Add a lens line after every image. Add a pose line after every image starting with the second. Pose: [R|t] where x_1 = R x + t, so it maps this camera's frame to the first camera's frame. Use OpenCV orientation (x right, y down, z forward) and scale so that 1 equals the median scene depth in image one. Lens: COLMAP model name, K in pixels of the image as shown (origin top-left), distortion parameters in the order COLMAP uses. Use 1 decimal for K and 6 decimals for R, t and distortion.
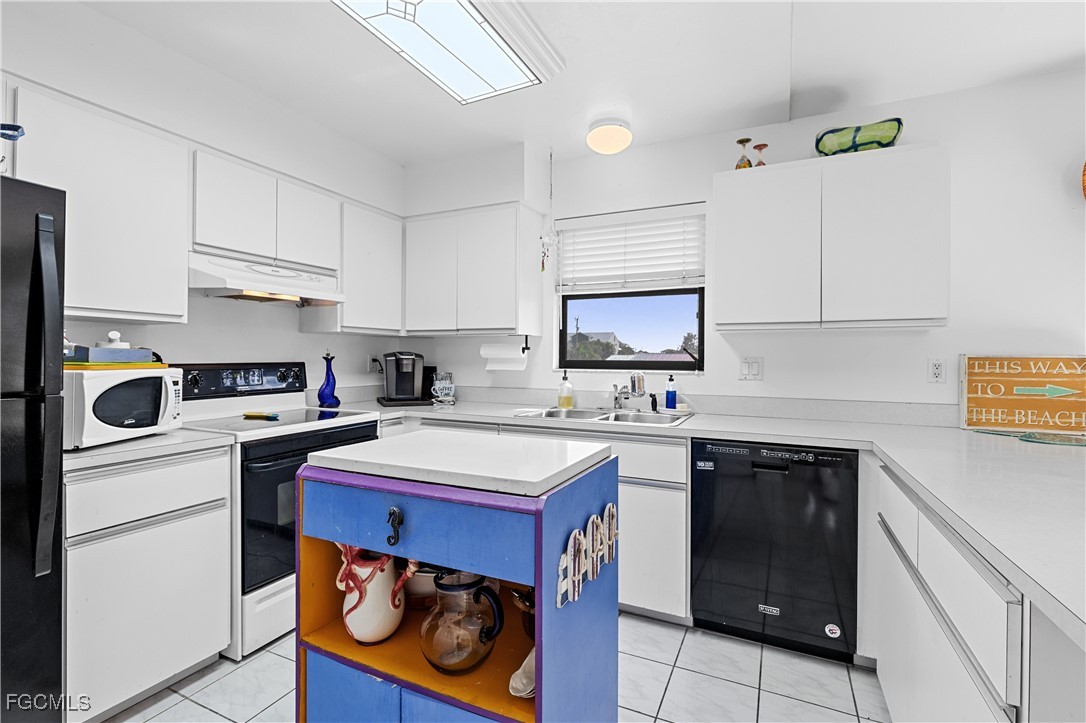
lens RADIAL K [[494.5, 0, 540.0], [0, 494.5, 357.8], [0, 0, 1]] dist [0.001139, 0.000679]
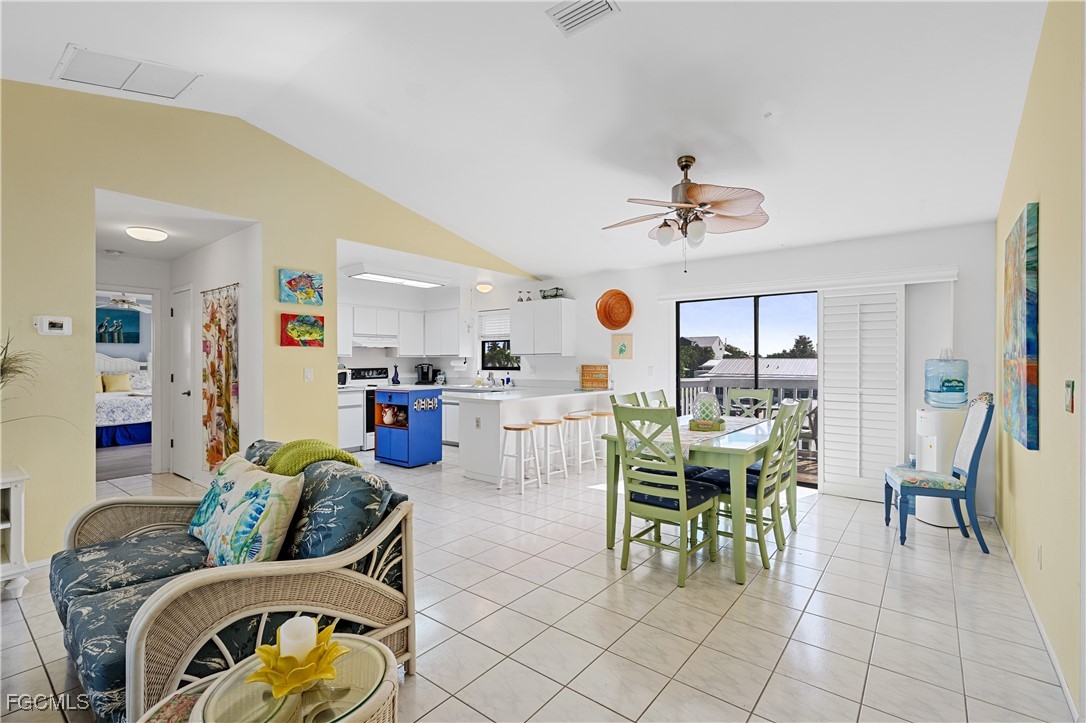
lens RADIAL K [[494.5, 0, 544.6], [0, 494.5, 361.7], [0, 0, 1]] dist [0.001139, 0.000679]
pose [[0.976742, -0.007476, -0.214288, 1.044182], [0.006961, 0.999971, -0.003159, -0.011834], [0.214305, 0.001594, 0.976765, -1.624234]]
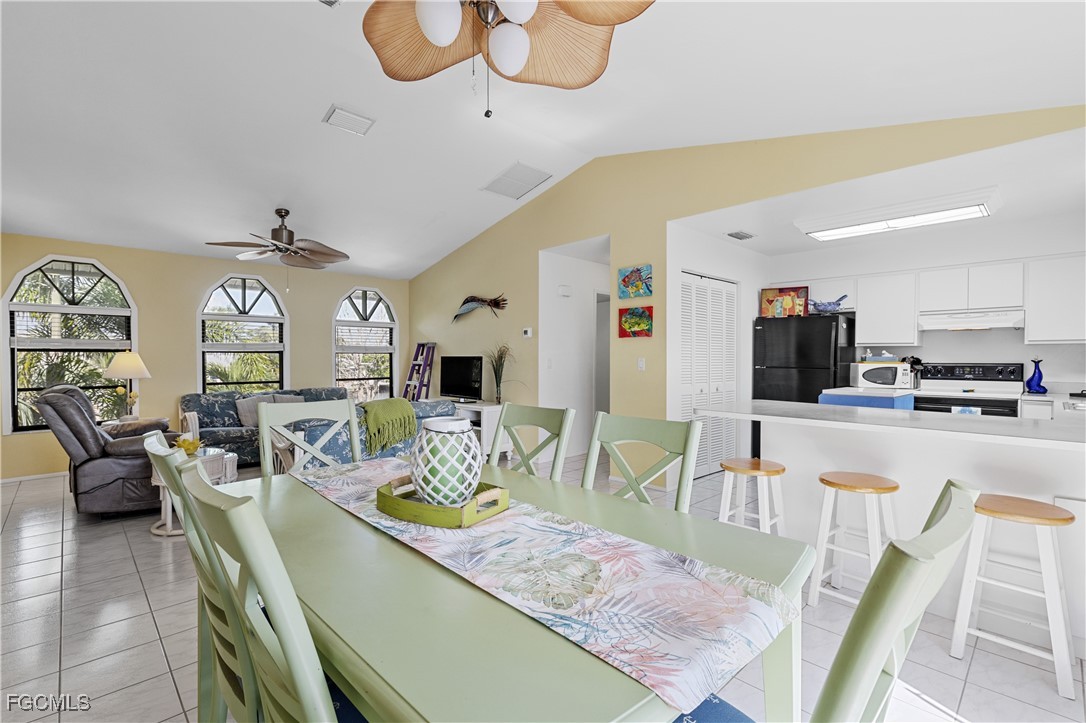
lens RADIAL K [[494.5, 0, 543.1], [0, 494.5, 362.7], [0, 0, 1]] dist [0.001139, 0.000679]
pose [[-0.342086, 0.002015, -0.939667, 1.659111], [-0.007475, 0.999960, 0.004866, 0.010884], [0.939639, 0.008688, -0.342057, 0.090728]]
